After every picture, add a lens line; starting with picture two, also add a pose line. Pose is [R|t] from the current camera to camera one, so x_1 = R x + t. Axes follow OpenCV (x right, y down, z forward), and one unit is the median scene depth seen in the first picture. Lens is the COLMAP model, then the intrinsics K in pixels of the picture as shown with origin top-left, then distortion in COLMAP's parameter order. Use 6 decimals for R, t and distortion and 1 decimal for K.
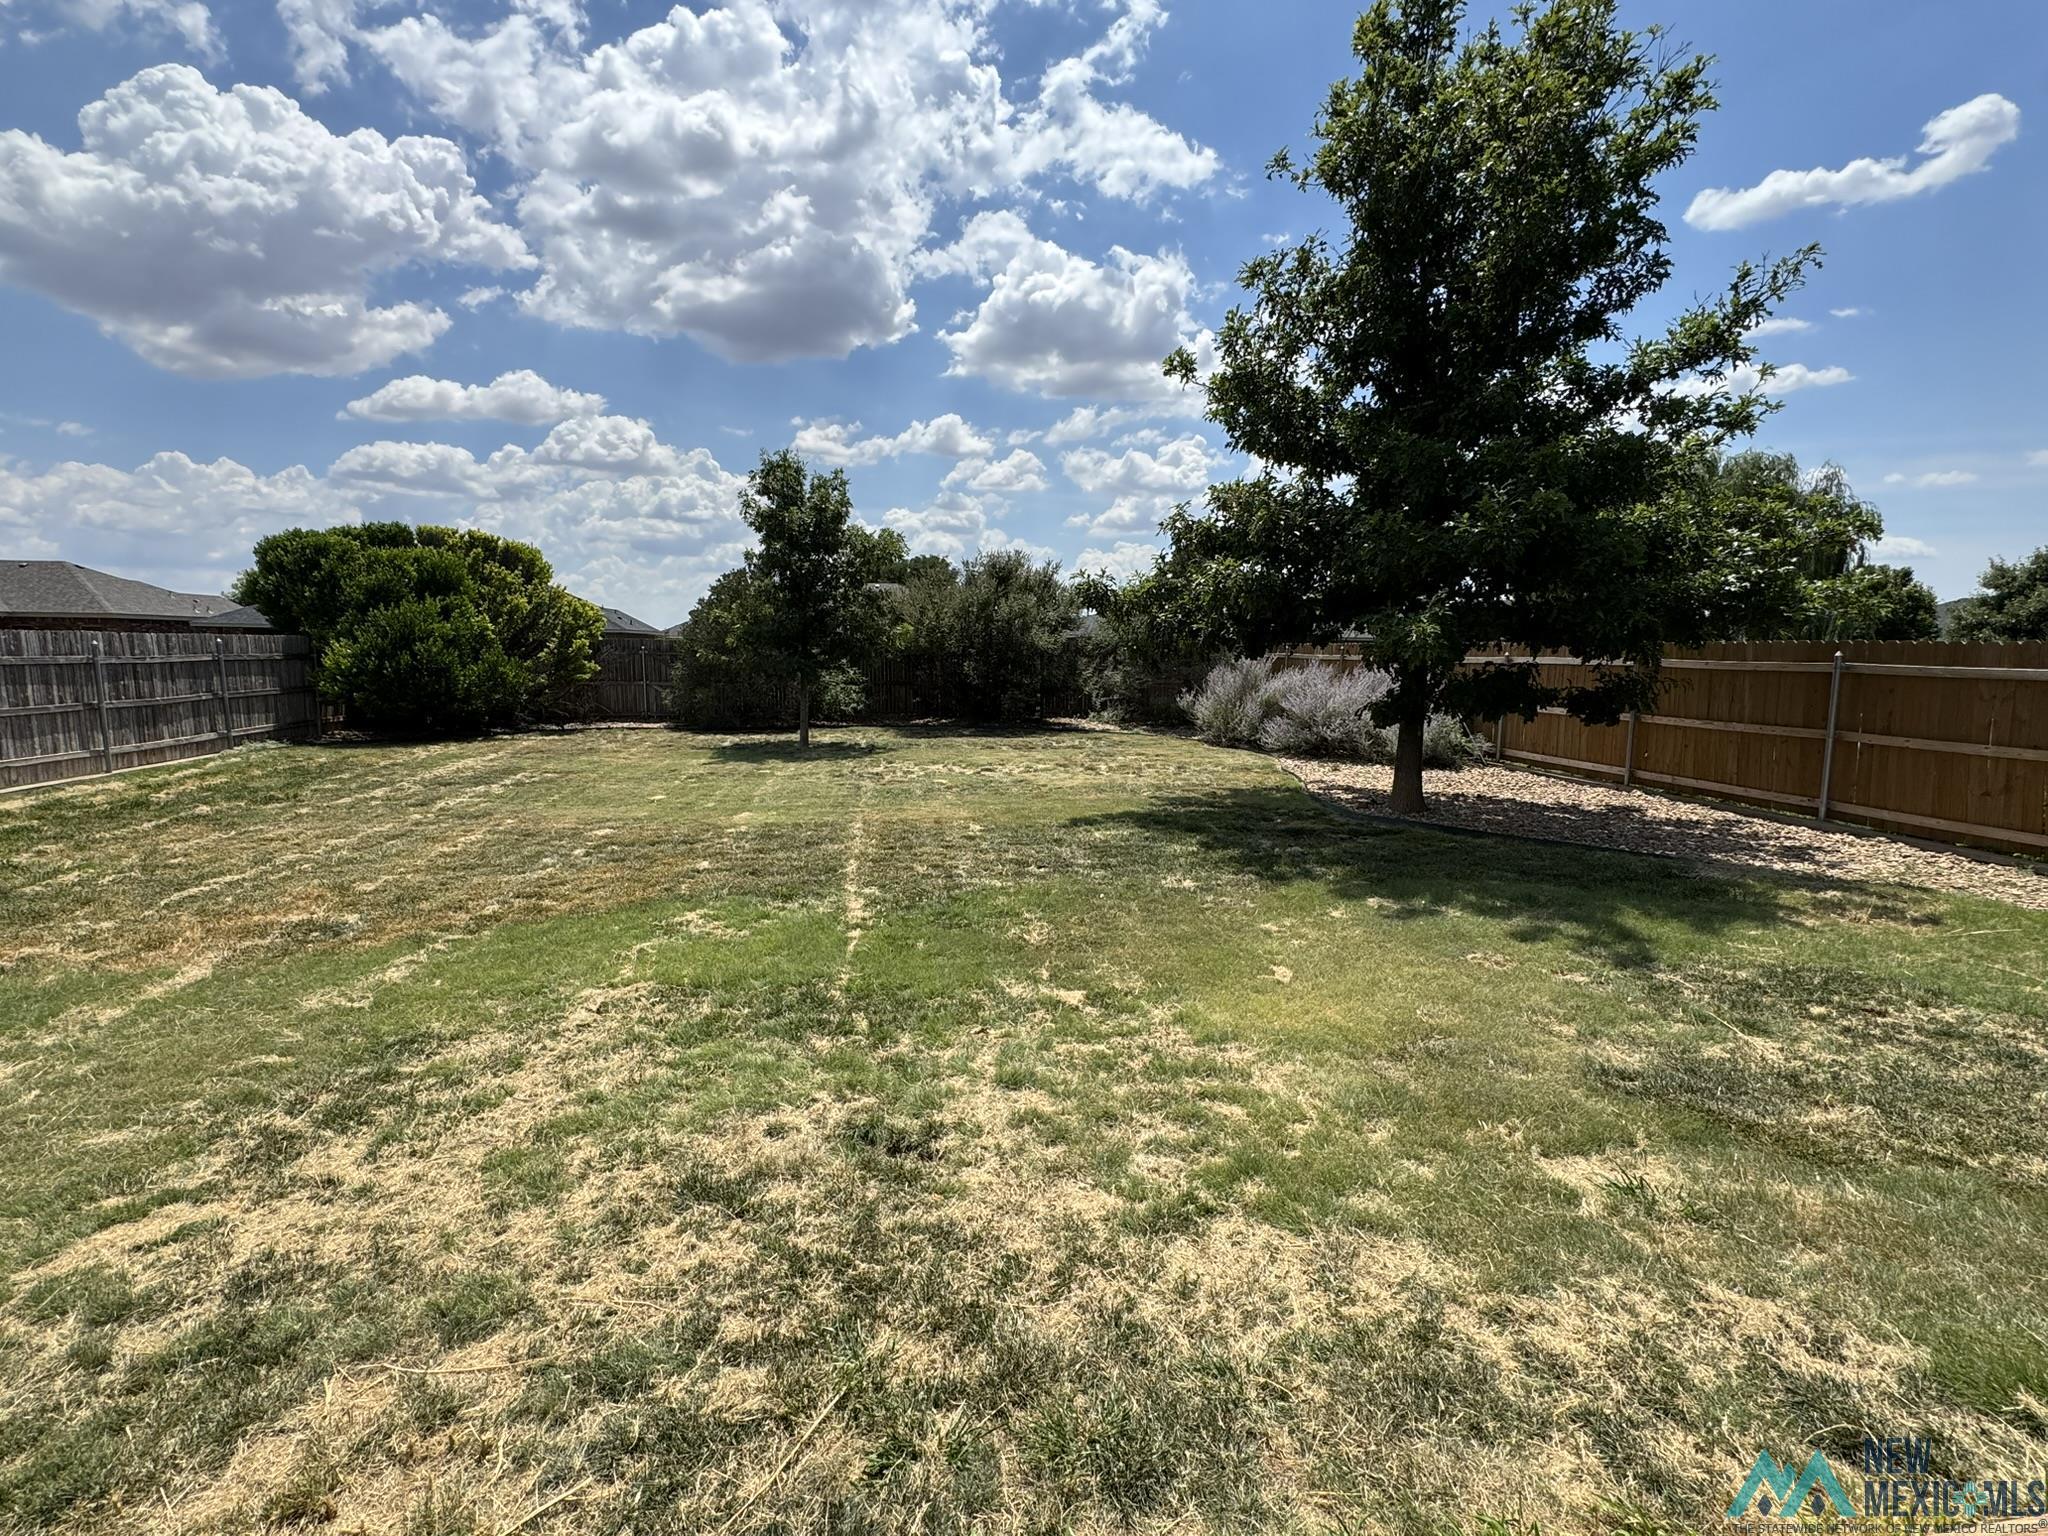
lens RADIAL K [[954.6, 0, 1005.2], [0, 954.6, 752.4], [0, 0, 1]] dist [-0.003181, 0.000769]
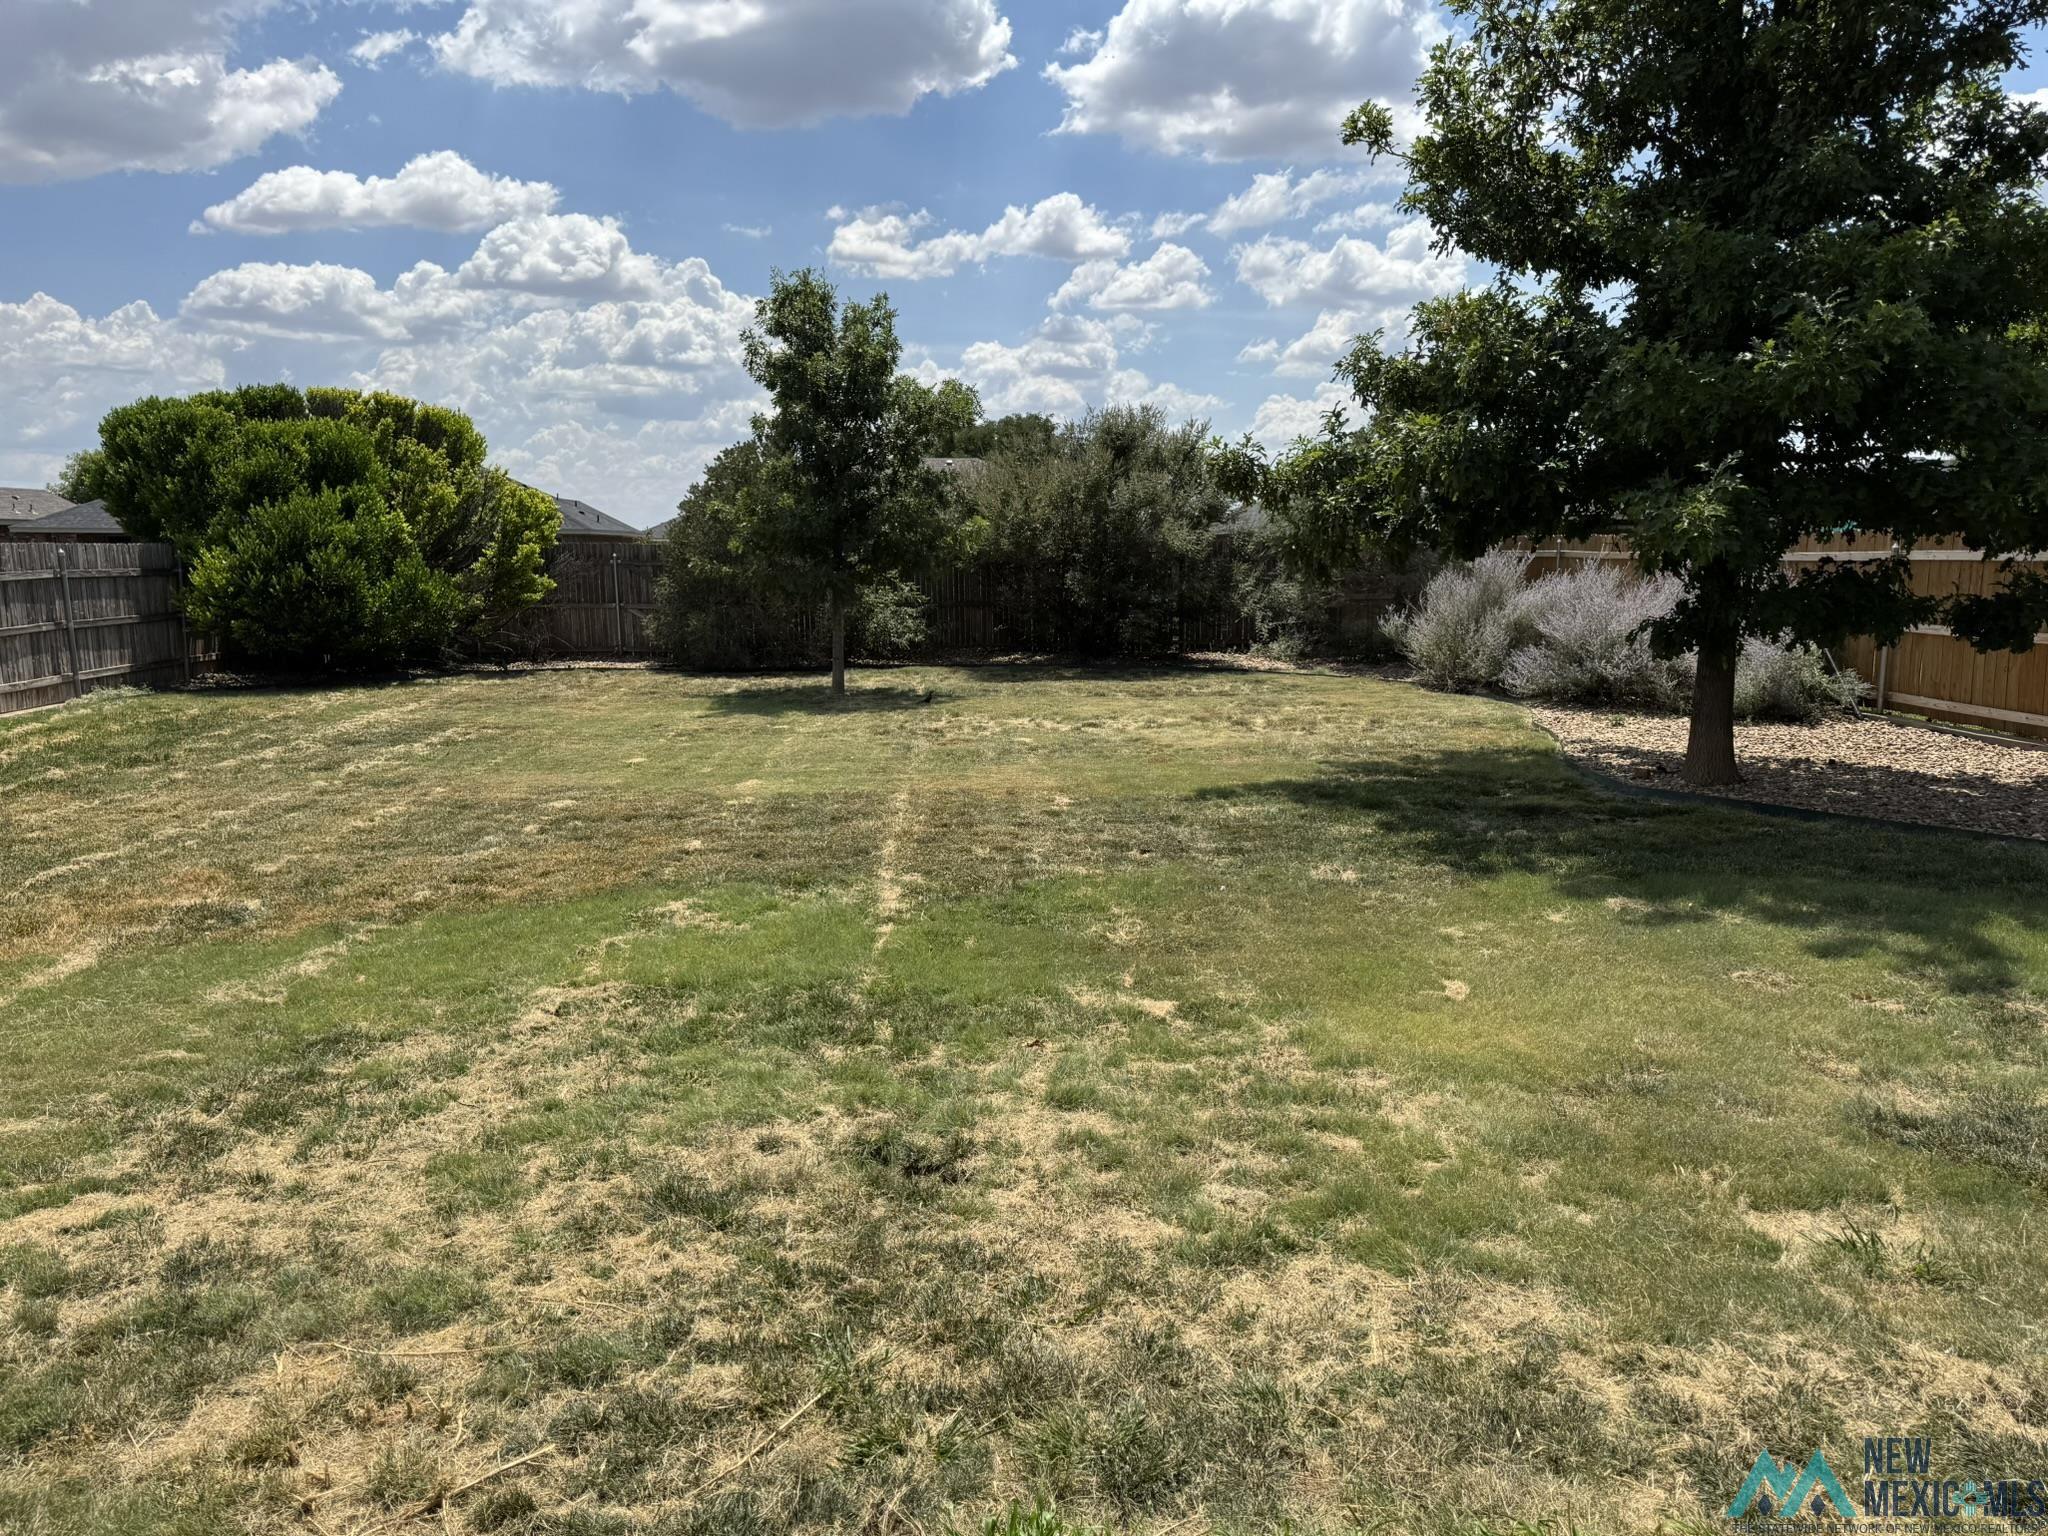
lens RADIAL K [[1433.2, 0, 987.9], [0, 1433.2, 741.3], [0, 0, 1]] dist [0.057788, -0.079029]
pose [[0.993896, 0.001360, -0.110313, 0.047511], [0.001194, 0.999733, 0.023084, 0.013510], [0.110315, -0.023075, 0.993629, -0.114427]]
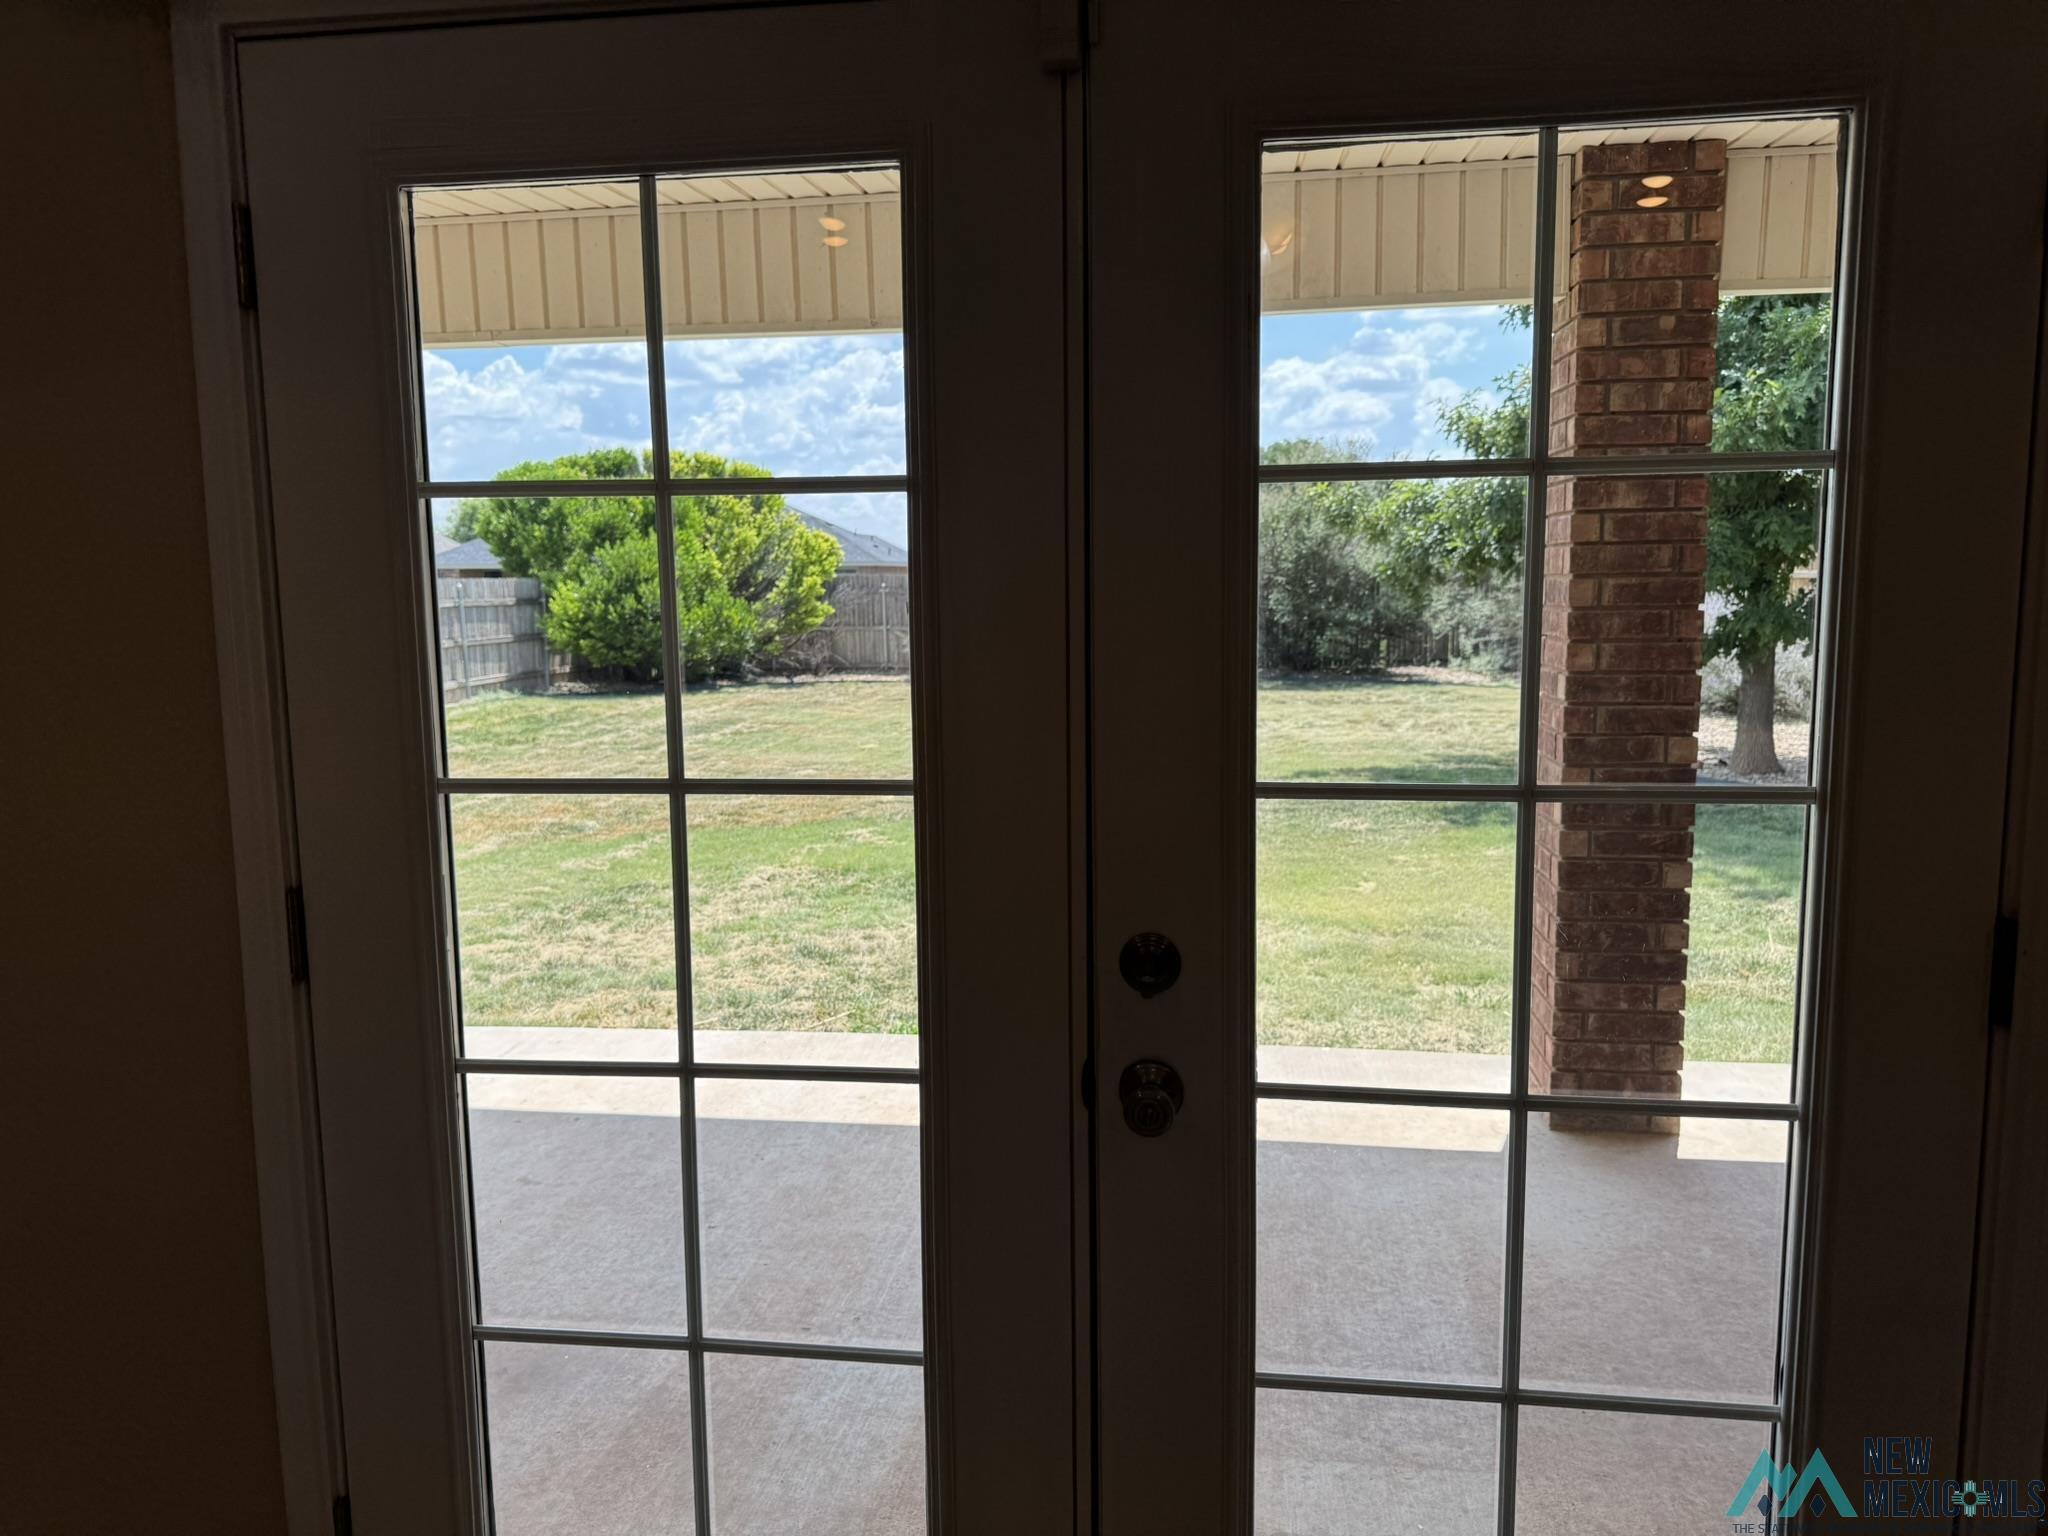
lens RADIAL K [[1433.2, 0, 1021.1], [0, 1433.2, 734.1], [0, 0, 1]] dist [0.057788, -0.079029]
pose [[0.956936, 0.008882, -0.290164, 0.332326], [-0.008690, 0.999960, 0.001949, 0.056959], [0.290170, 0.000657, 0.956975, -0.538603]]
